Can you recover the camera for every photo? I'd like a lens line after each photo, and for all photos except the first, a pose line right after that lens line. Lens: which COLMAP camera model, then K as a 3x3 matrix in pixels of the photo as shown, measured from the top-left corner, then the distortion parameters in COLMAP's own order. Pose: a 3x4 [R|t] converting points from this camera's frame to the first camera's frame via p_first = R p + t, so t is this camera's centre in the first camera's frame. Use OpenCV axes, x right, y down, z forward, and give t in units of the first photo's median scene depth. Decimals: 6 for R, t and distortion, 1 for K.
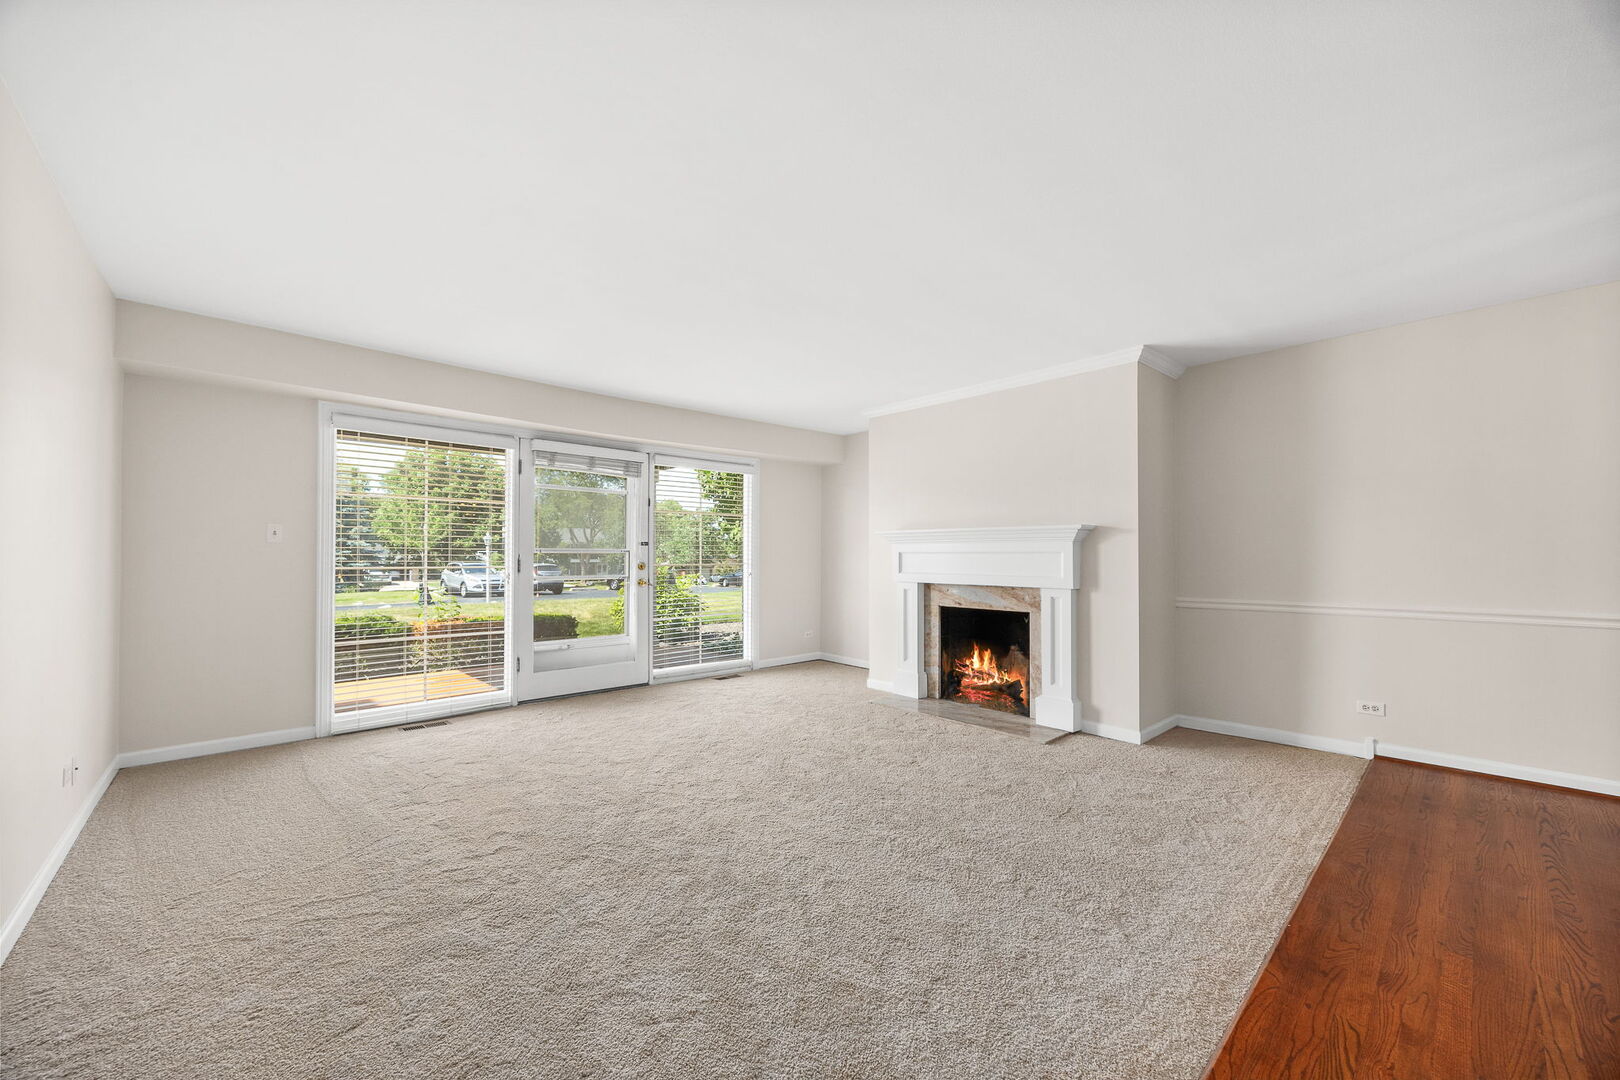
lens RADIAL K [[616.6, 0, 814.1], [0, 616.6, 556.8], [0, 0, 1]] dist [-0.002478, -0.000234]
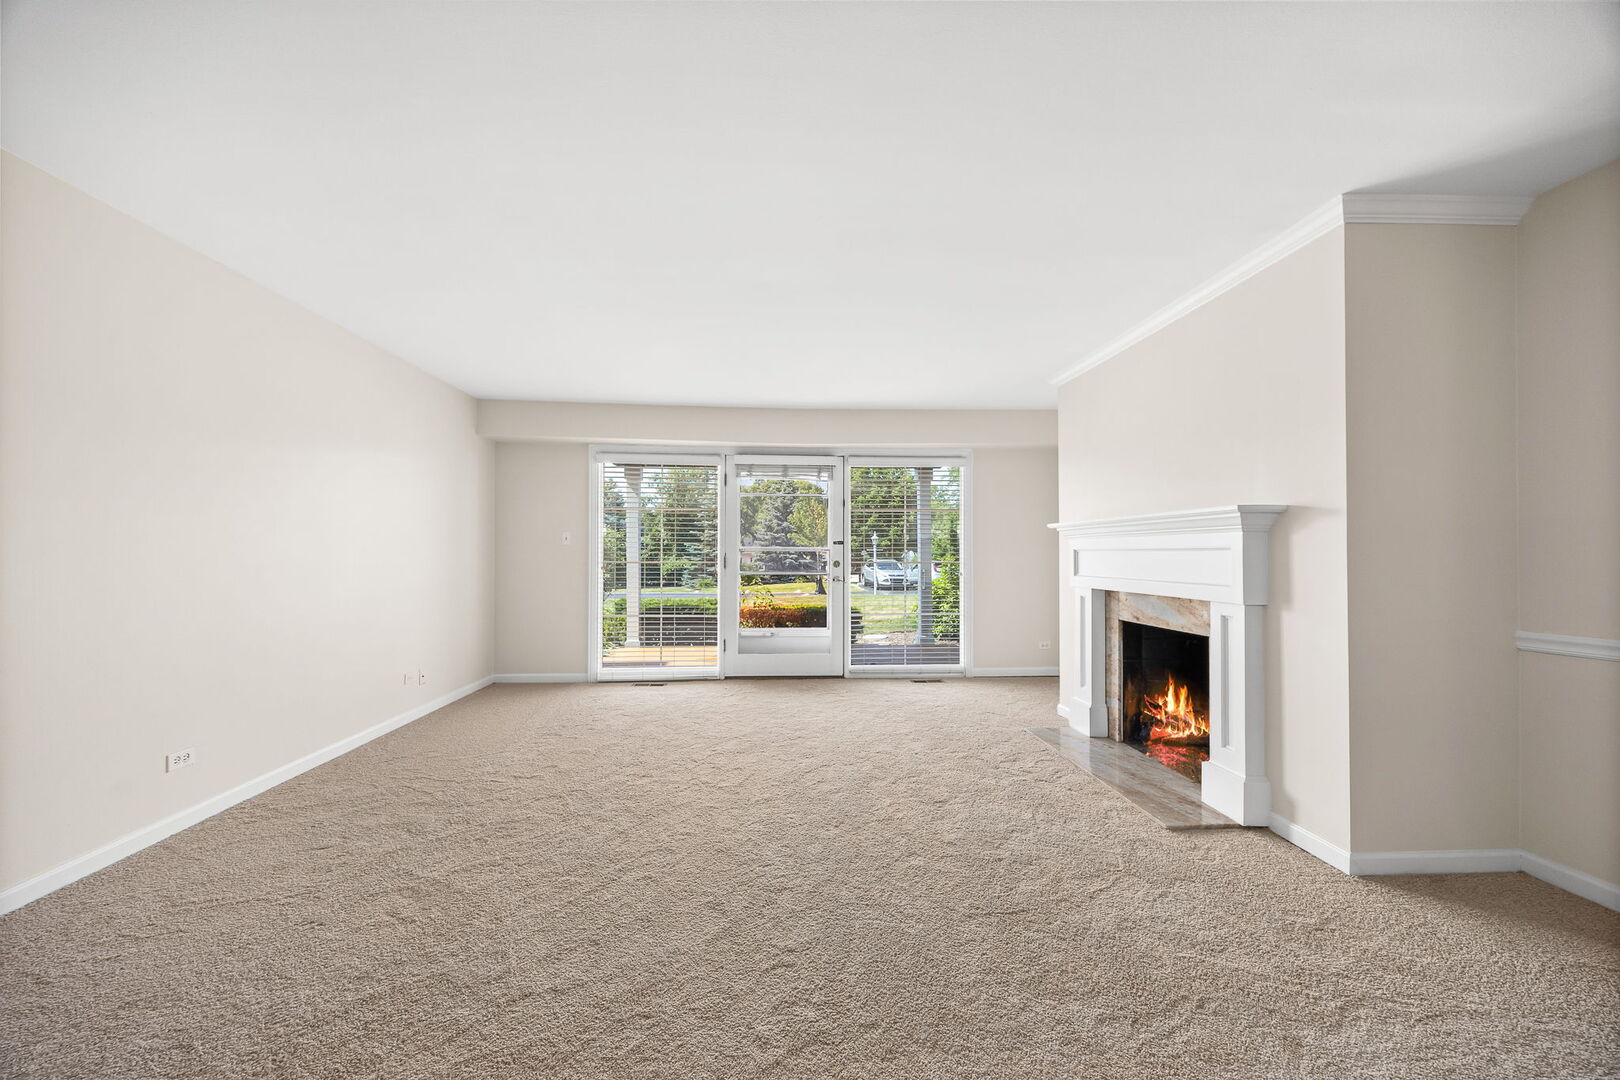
lens RADIAL K [[616.6, 0, 814.1], [0, 616.6, 556.8], [0, 0, 1]] dist [-0.002478, -0.000234]
pose [[0.777995, 0.002263, -0.628267, 0.434514], [-0.000808, 0.999996, 0.002601, 0.000086], [0.628270, -0.001516, 0.777994, 0.193346]]
